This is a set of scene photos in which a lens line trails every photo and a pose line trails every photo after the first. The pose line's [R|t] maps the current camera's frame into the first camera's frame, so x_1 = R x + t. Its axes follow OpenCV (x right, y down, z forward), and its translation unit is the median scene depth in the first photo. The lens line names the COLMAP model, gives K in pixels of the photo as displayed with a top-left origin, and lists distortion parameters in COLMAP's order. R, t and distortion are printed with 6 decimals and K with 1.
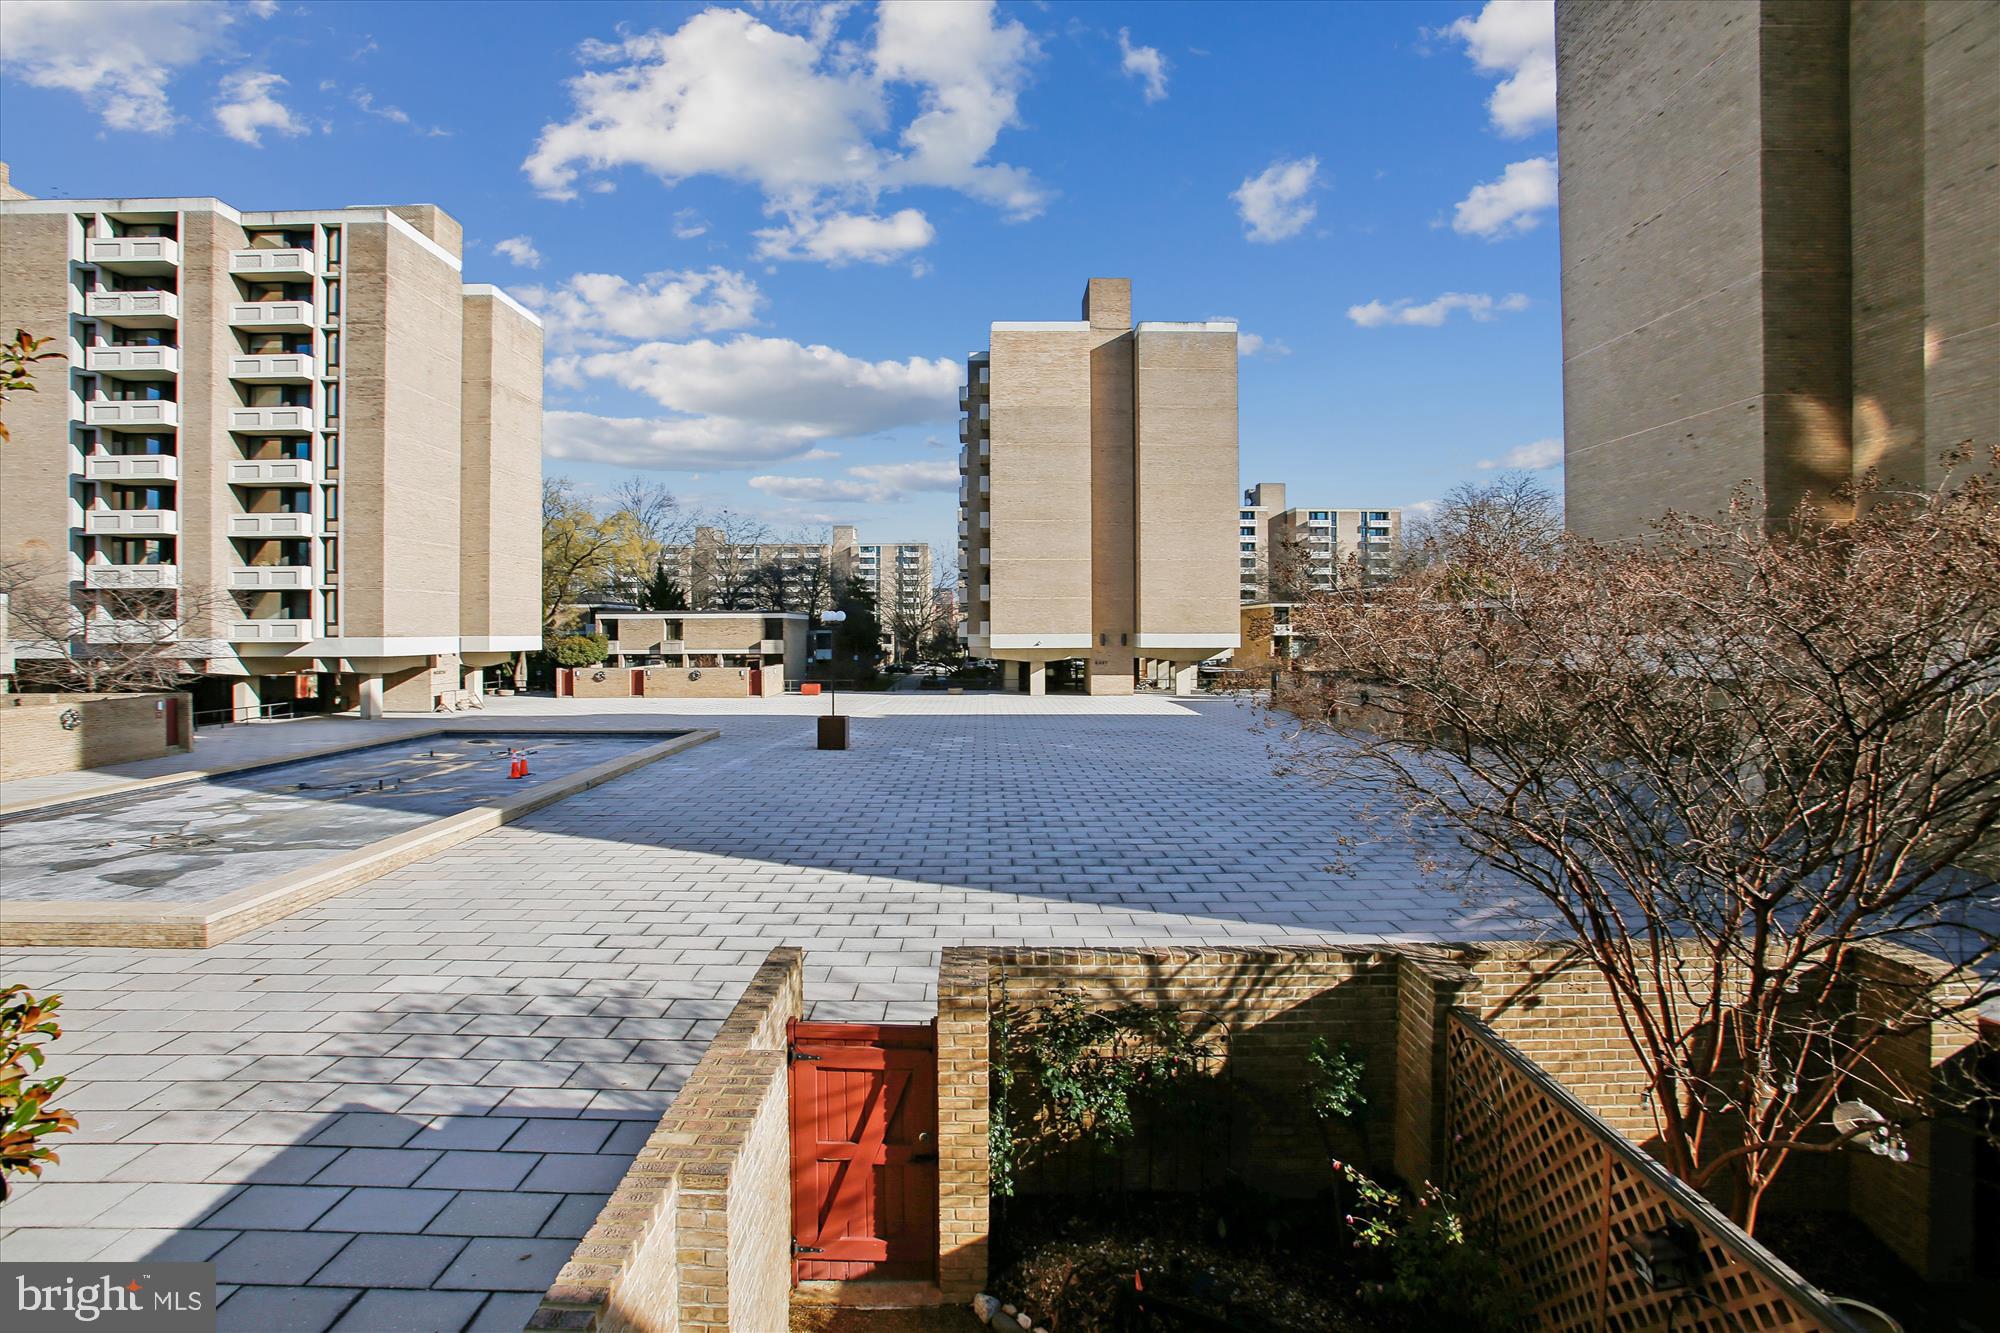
lens RADIAL K [[946.1, 0, 996.1], [0, 946.1, 655.7], [0, 0, 1]] dist [-0.051685, 0.016260]
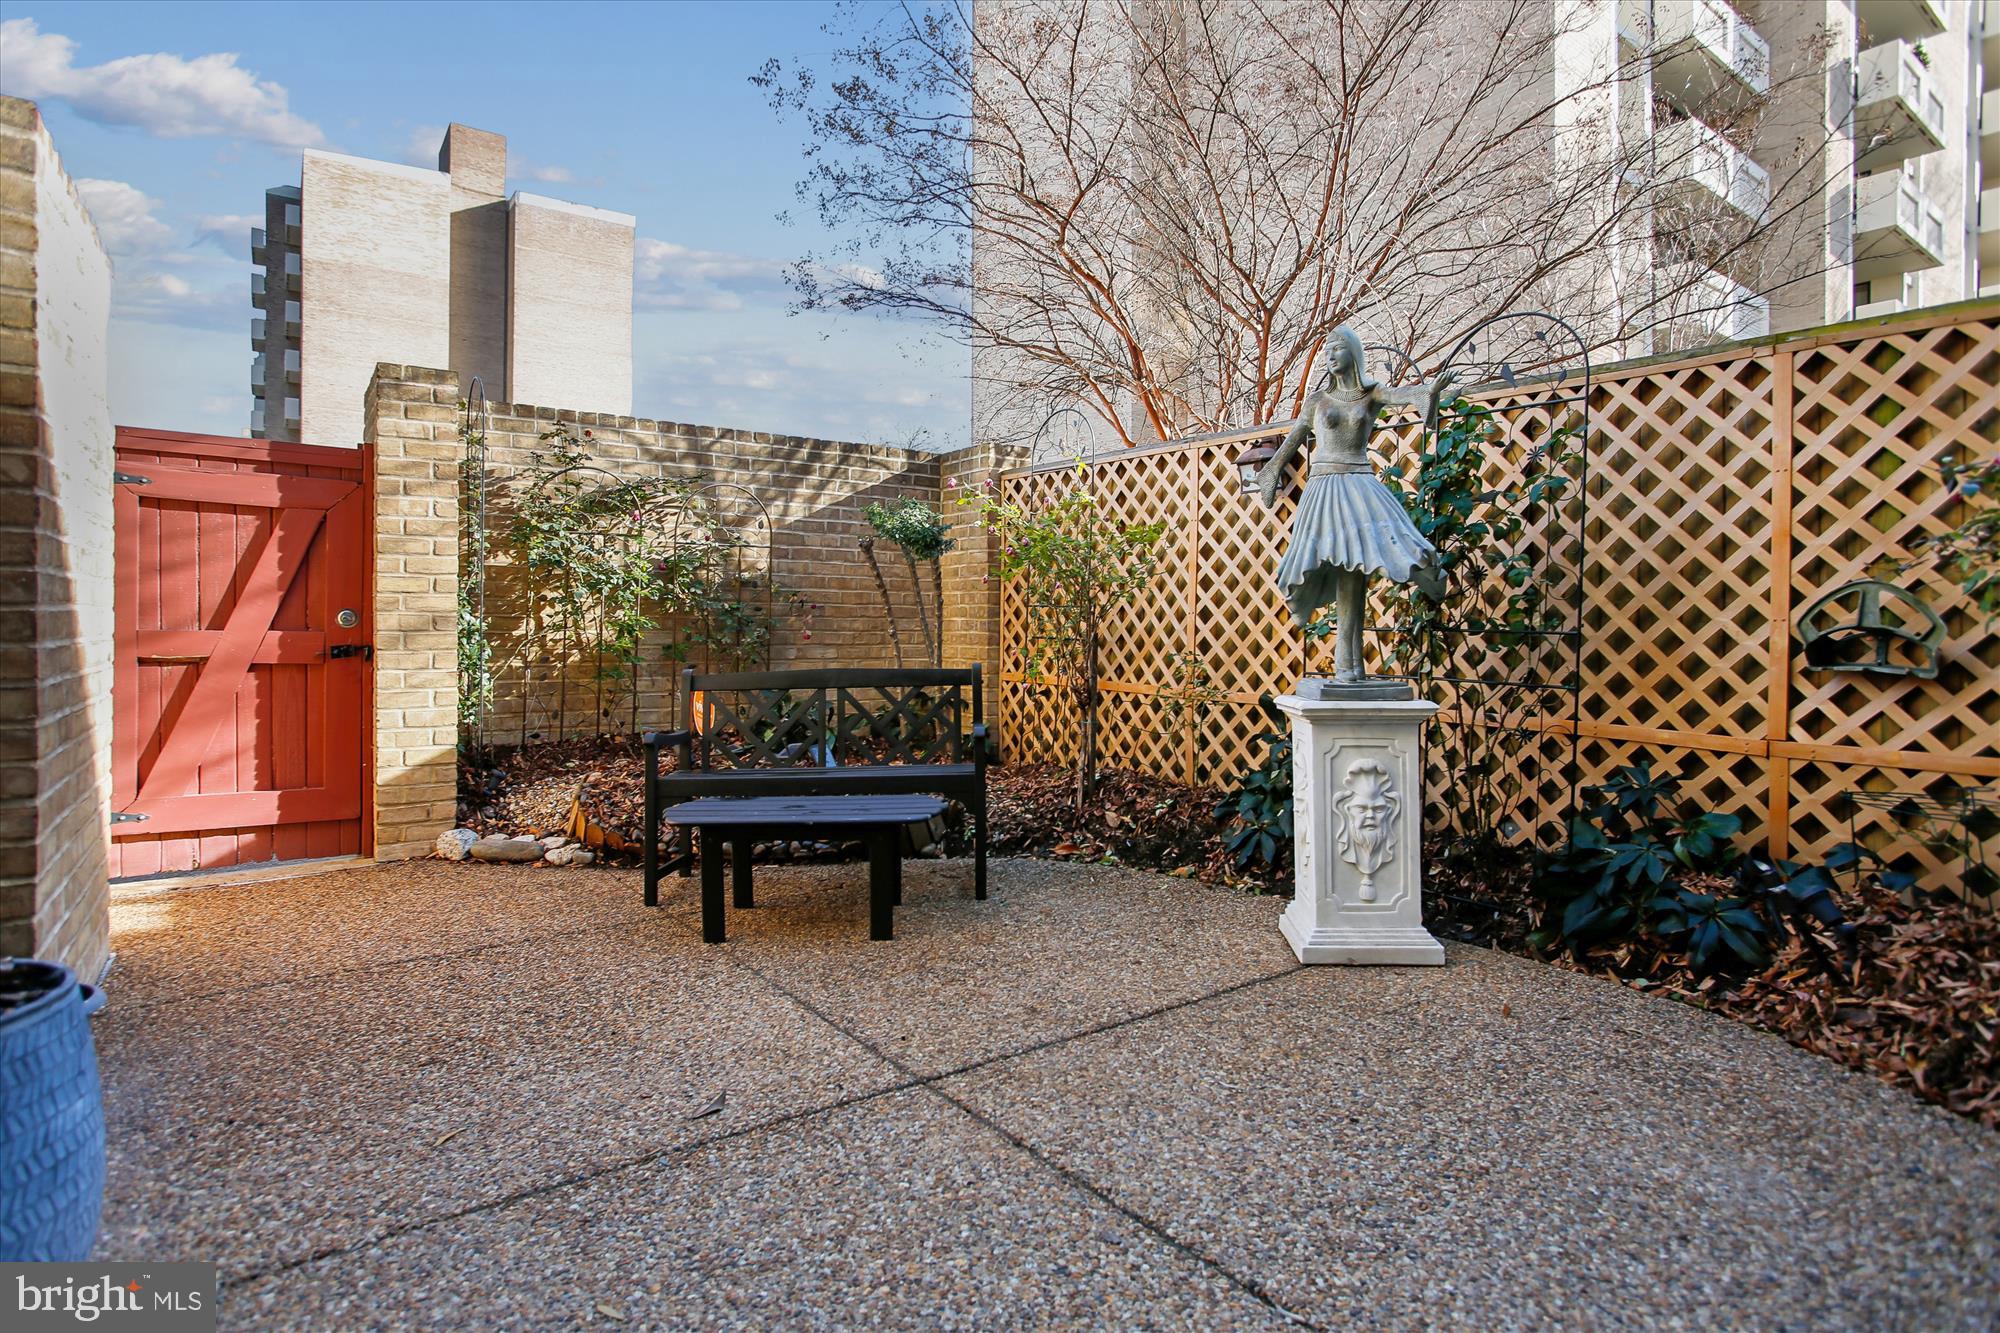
lens RADIAL K [[995.9, 0, 970.8], [0, 995.9, 664.1], [0, 0, 1]] dist [-0.008882, 0.000729]
pose [[0.823655, 0.006978, 0.567049, -0.106144], [-0.008617, 0.999963, 0.000211, 0.514156], [-0.567026, -0.005060, 0.823684, 0.152152]]
